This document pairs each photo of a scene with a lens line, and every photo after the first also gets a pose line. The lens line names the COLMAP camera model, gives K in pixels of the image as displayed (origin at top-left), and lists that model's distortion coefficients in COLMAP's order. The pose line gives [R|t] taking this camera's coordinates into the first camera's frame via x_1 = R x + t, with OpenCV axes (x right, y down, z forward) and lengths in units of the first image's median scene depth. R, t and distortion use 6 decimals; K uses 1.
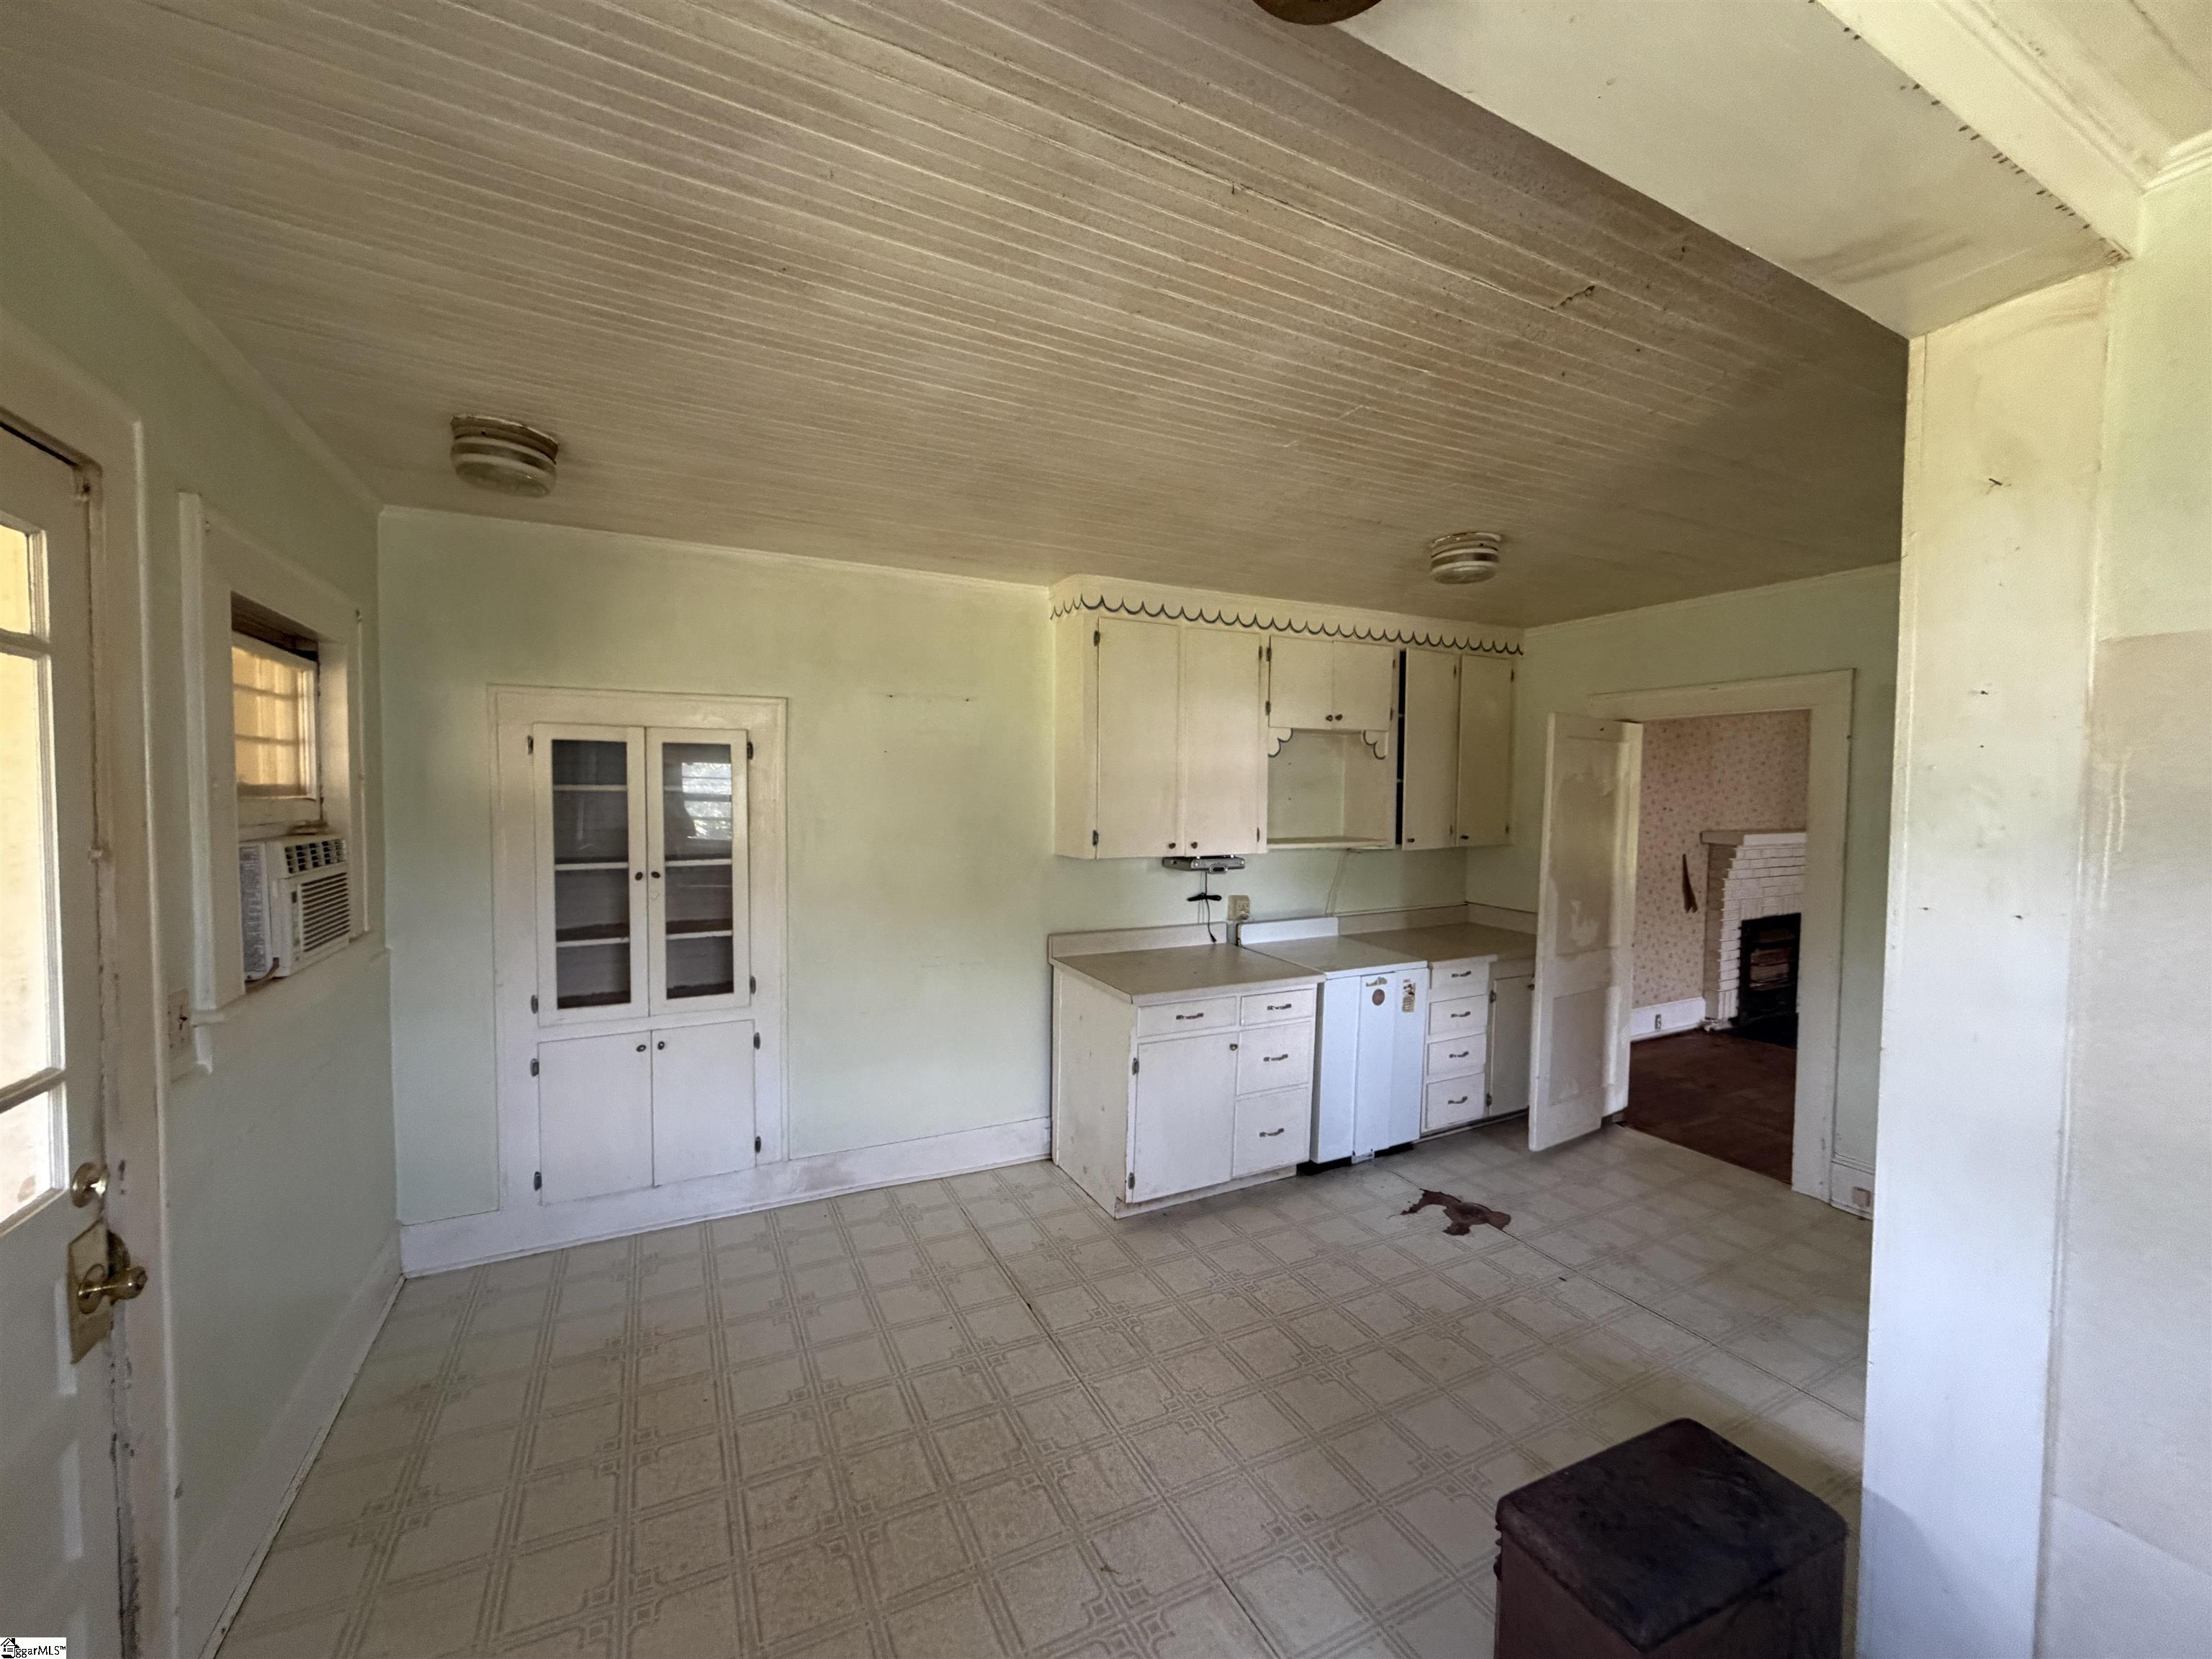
lens RADIAL K [[880.7, 0, 1106.0], [0, 880.7, 829.5], [0, 0, 1]] dist [0.000577, -0.000013]
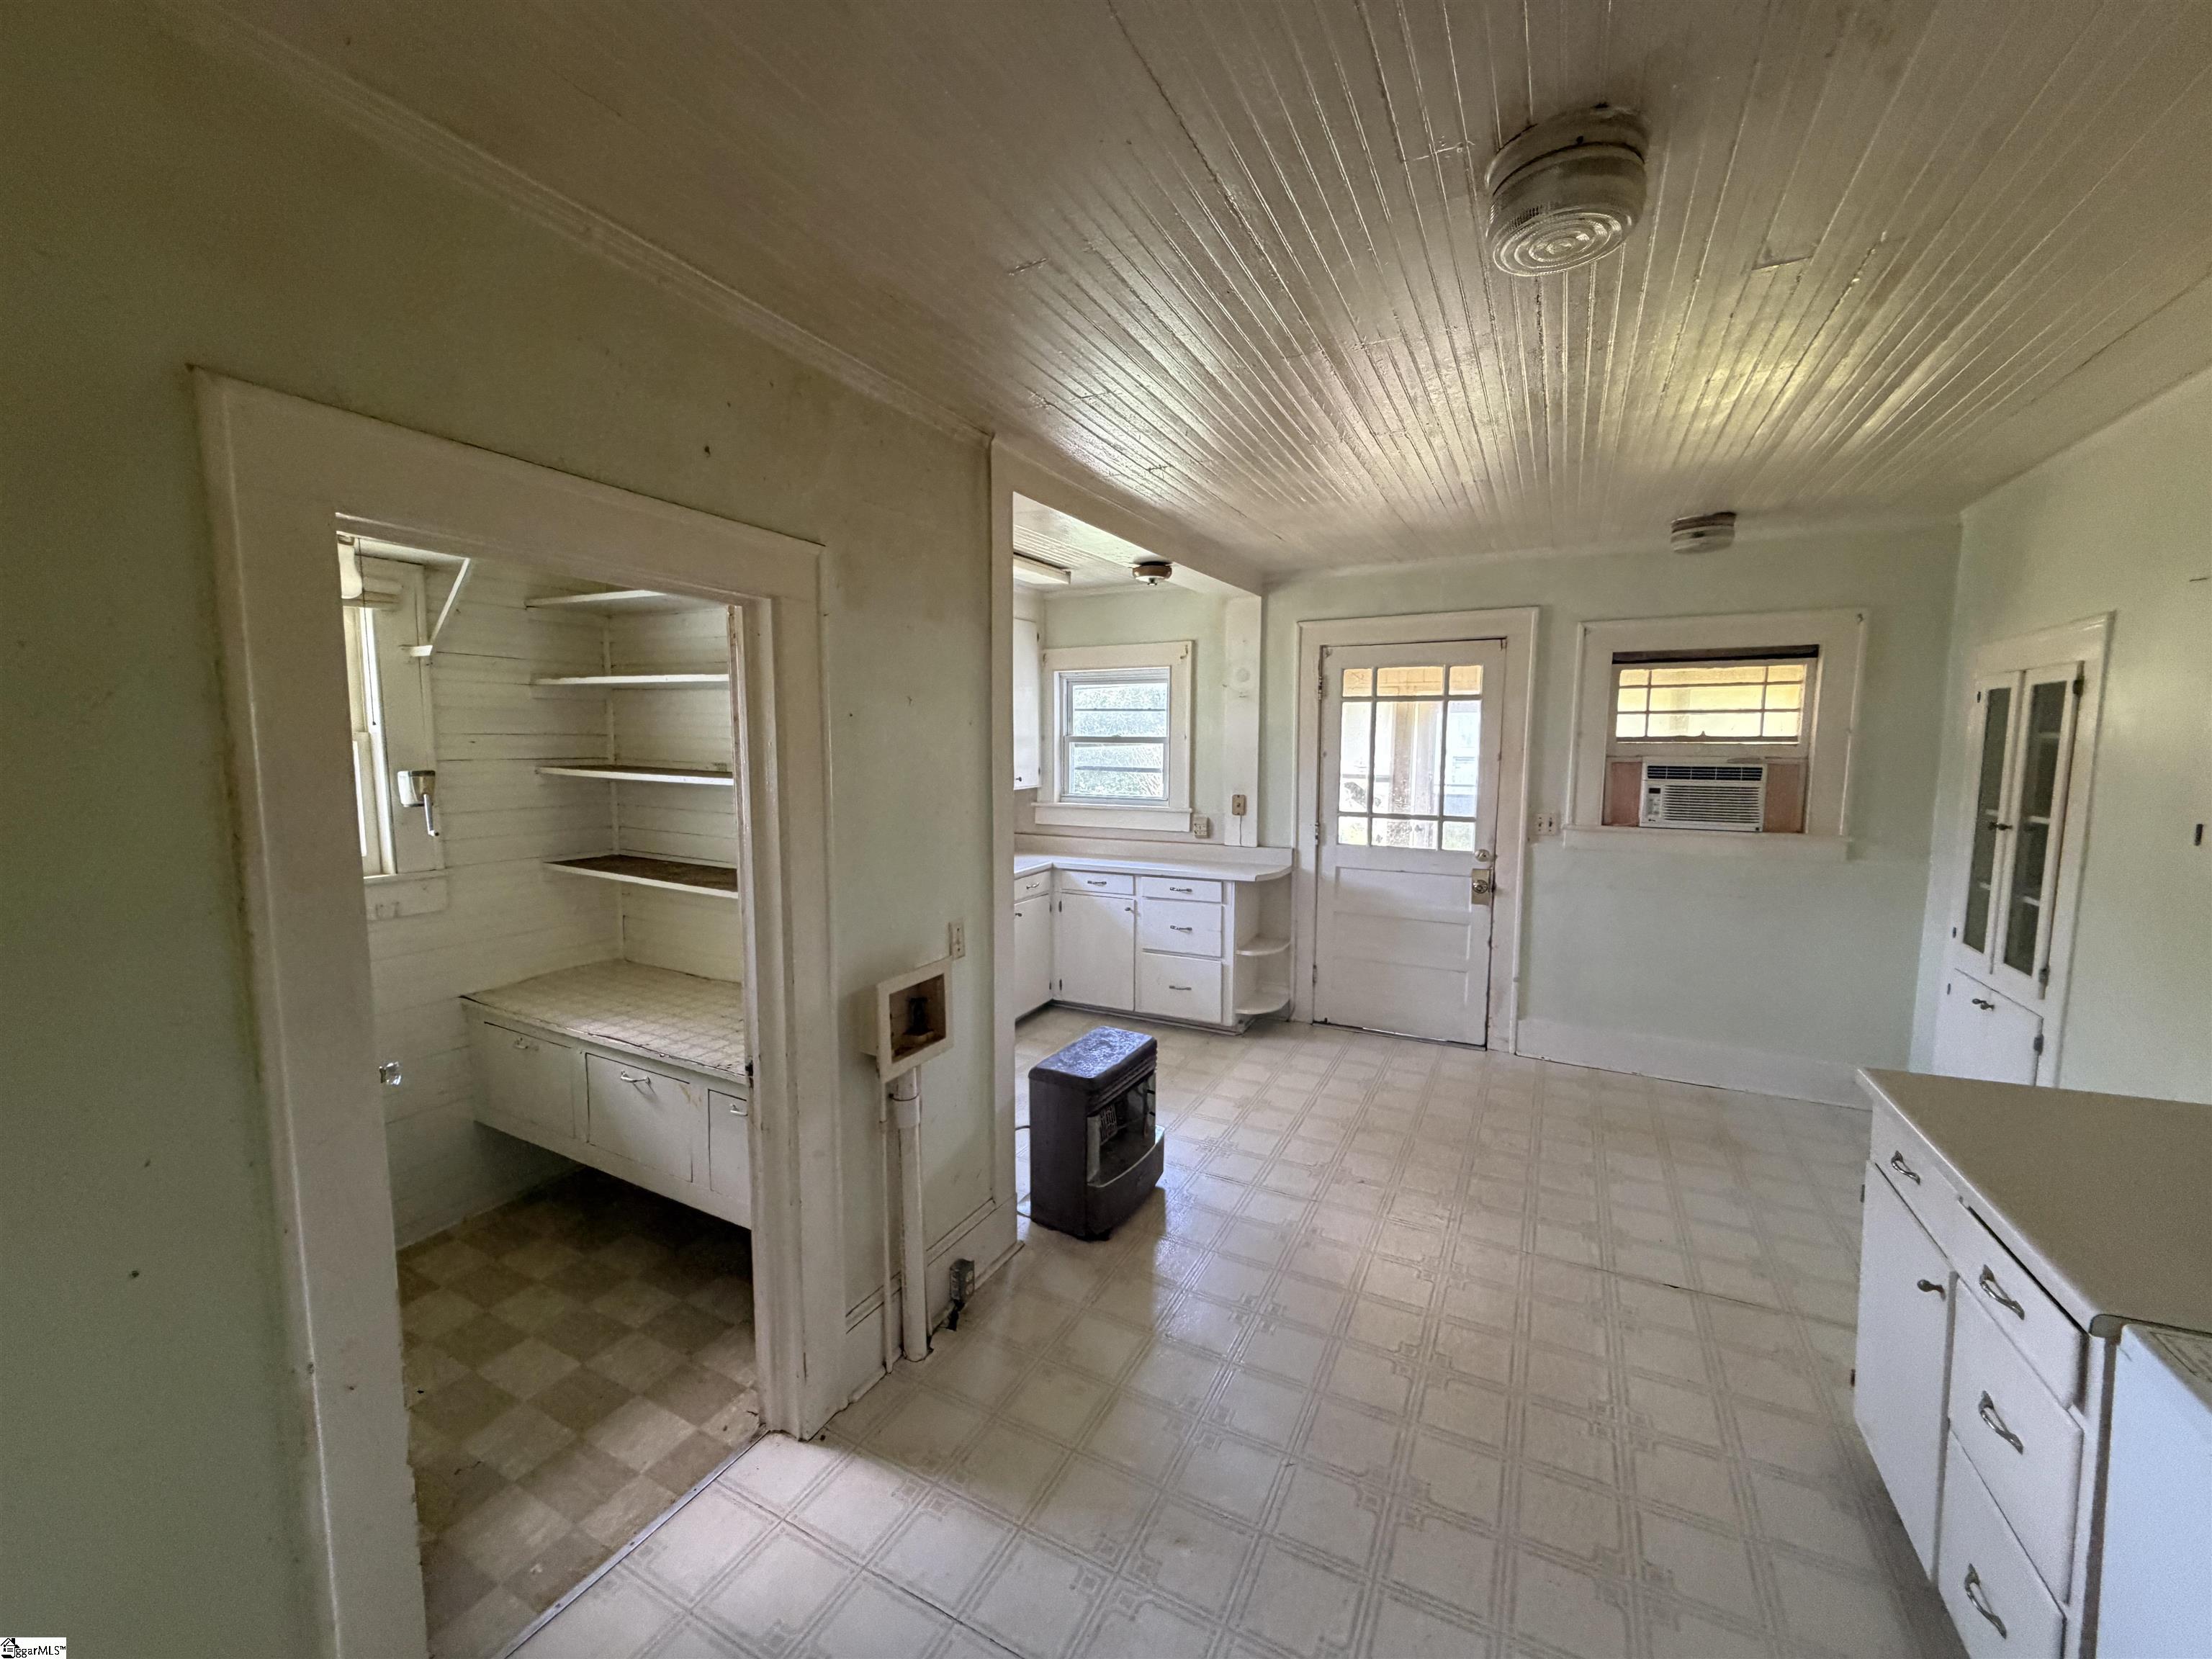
lens RADIAL K [[880.7, 0, 1106.0], [0, 880.7, 829.5], [0, 0, 1]] dist [0.000577, -0.000013]
pose [[-0.814472, 0.048879, -0.578140, 1.076666], [-0.036518, 0.990151, 0.135159, -0.055231], [0.579052, 0.131196, -0.804665, 1.561135]]
